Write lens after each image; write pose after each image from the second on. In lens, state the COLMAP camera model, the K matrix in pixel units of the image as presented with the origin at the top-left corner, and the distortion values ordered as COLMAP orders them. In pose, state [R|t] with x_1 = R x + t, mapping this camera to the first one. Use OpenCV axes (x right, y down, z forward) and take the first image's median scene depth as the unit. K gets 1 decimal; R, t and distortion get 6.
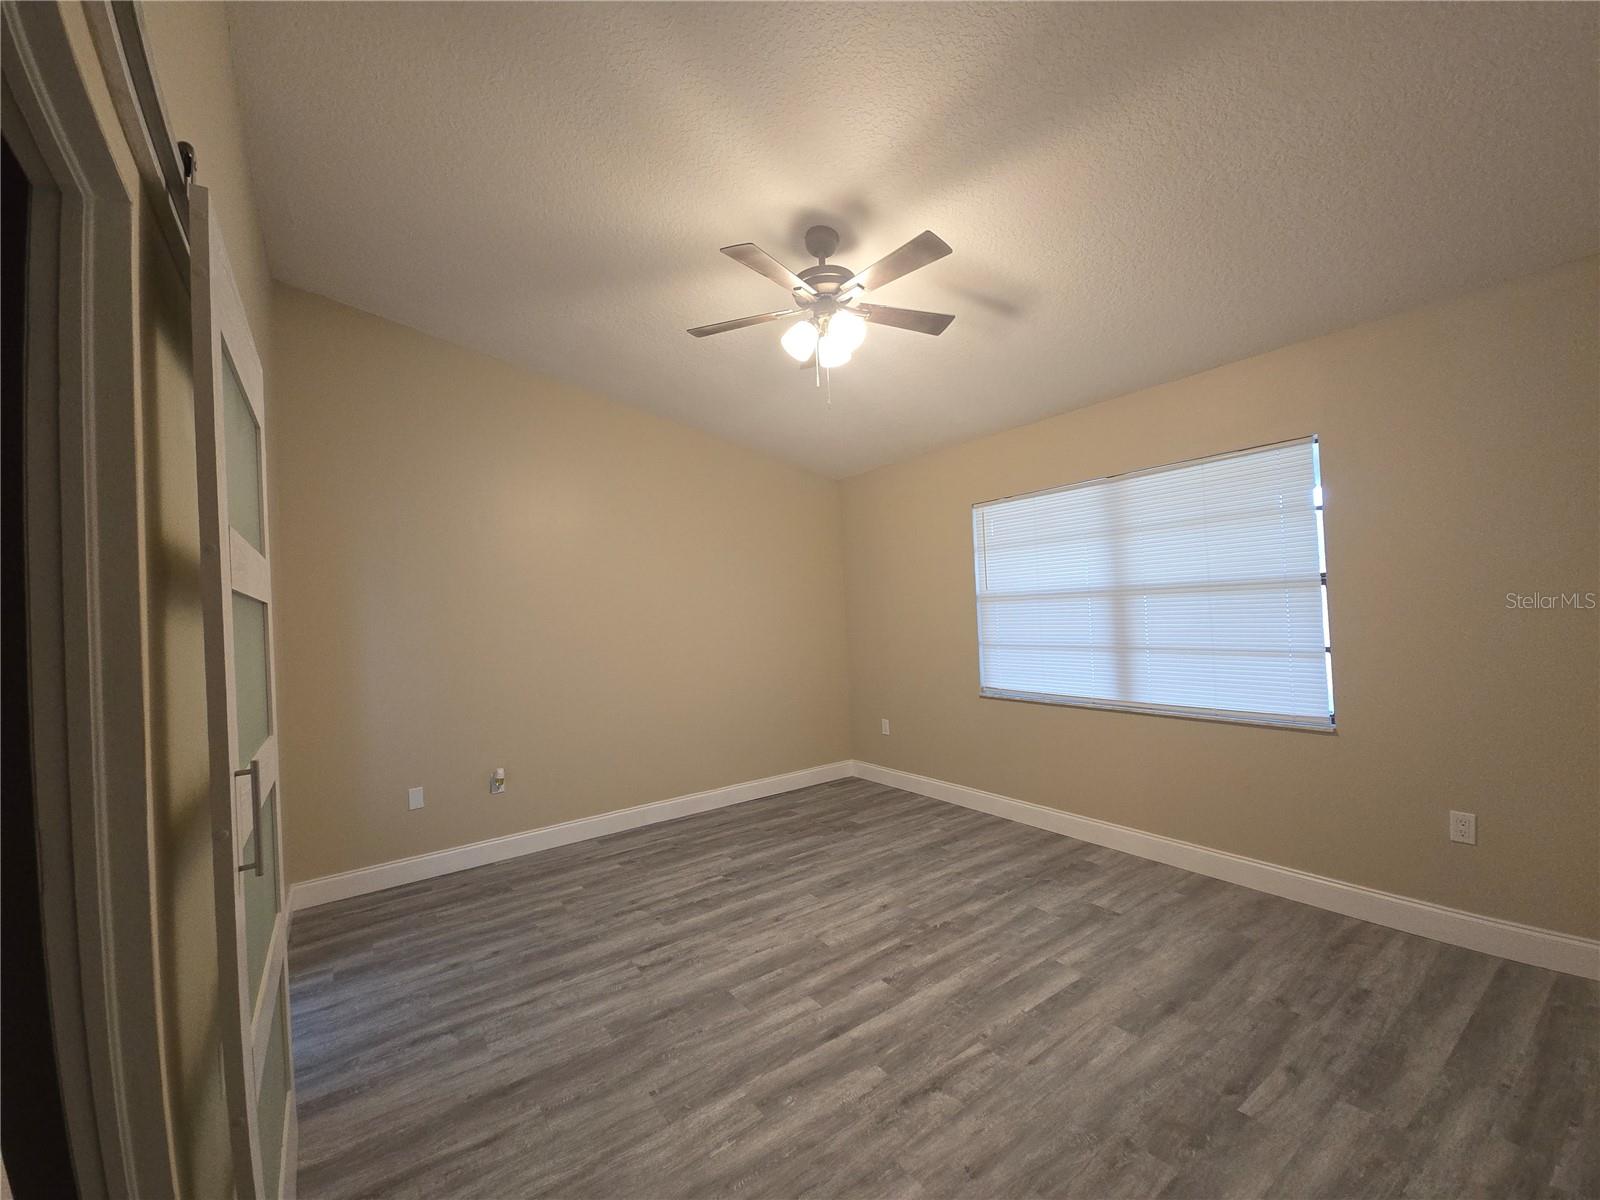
lens RADIAL K [[649.6, 0, 789.9], [0, 649.6, 603.7], [0, 0, 1]] dist [-0.001457, -0.001617]
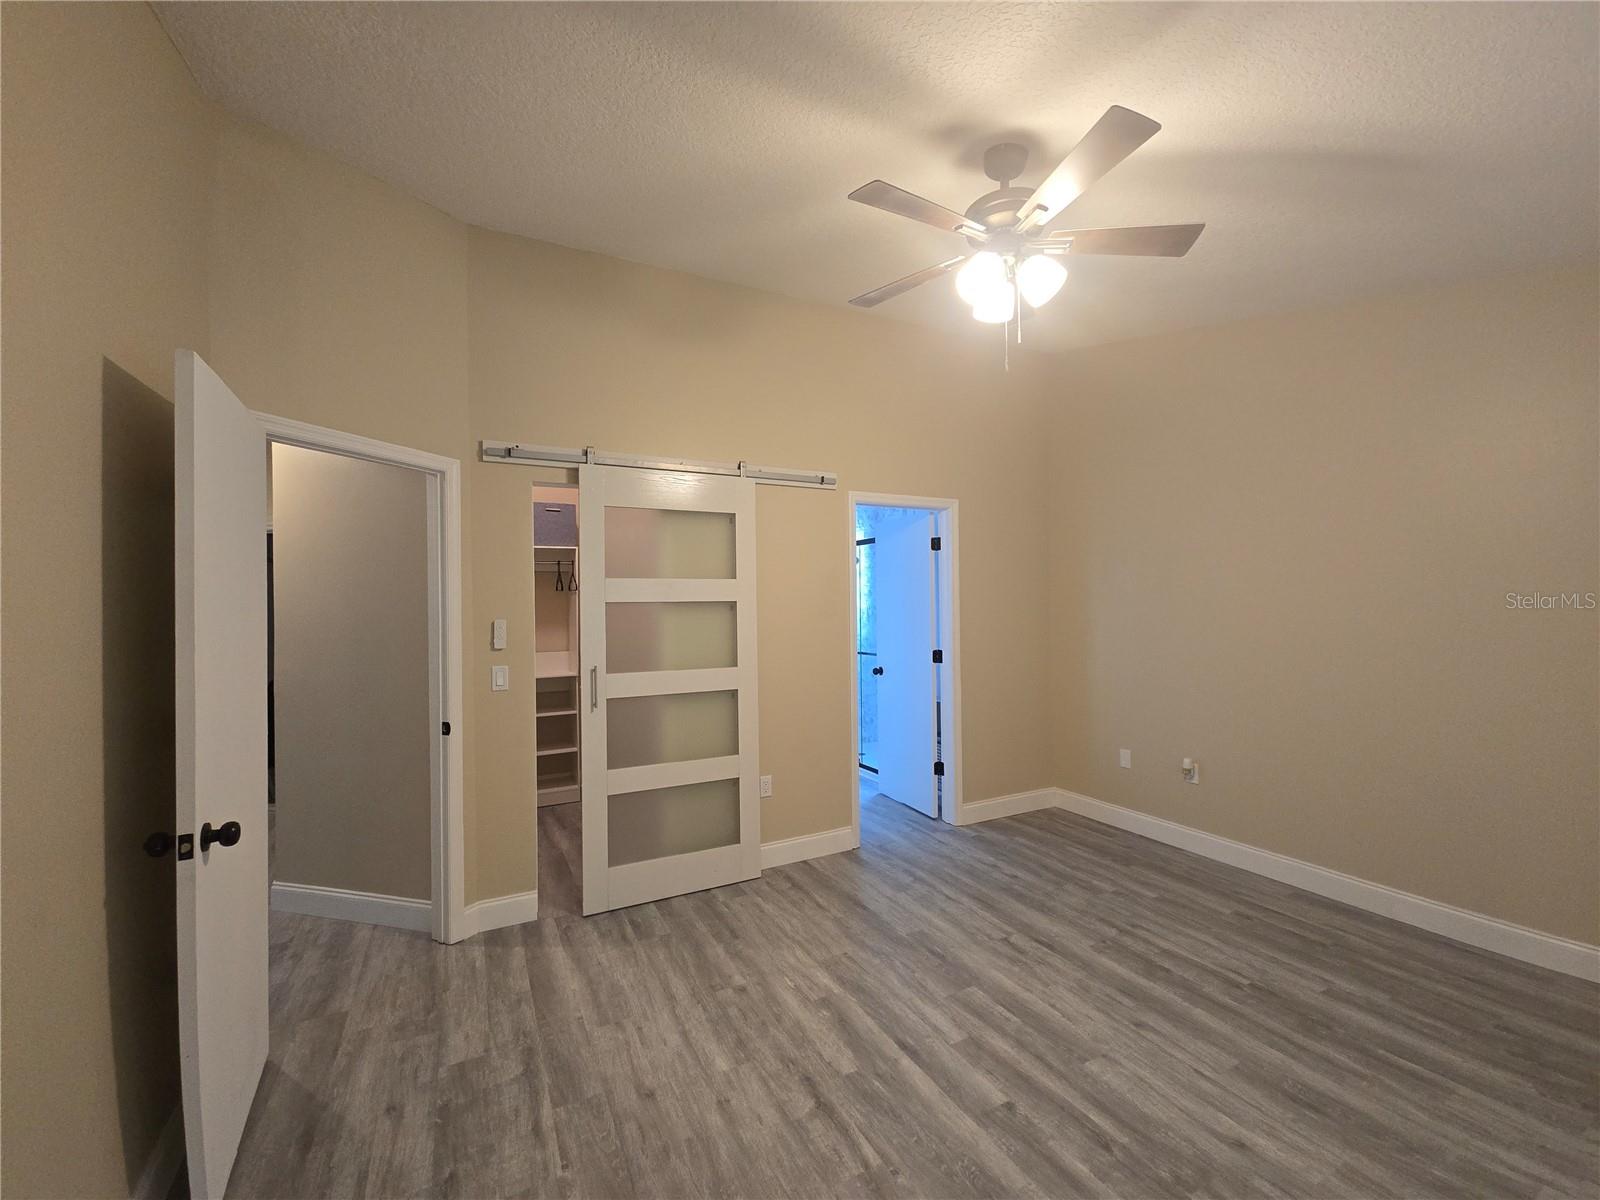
lens RADIAL K [[649.6, 0, 791.8], [0, 649.6, 598.8], [0, 0, 1]] dist [-0.001457, -0.001617]
pose [[-0.135475, 0.044819, -0.989767, 0.836565], [0.026811, 0.998776, 0.041557, -0.059910], [0.990418, -0.020906, -0.136510, 0.776404]]
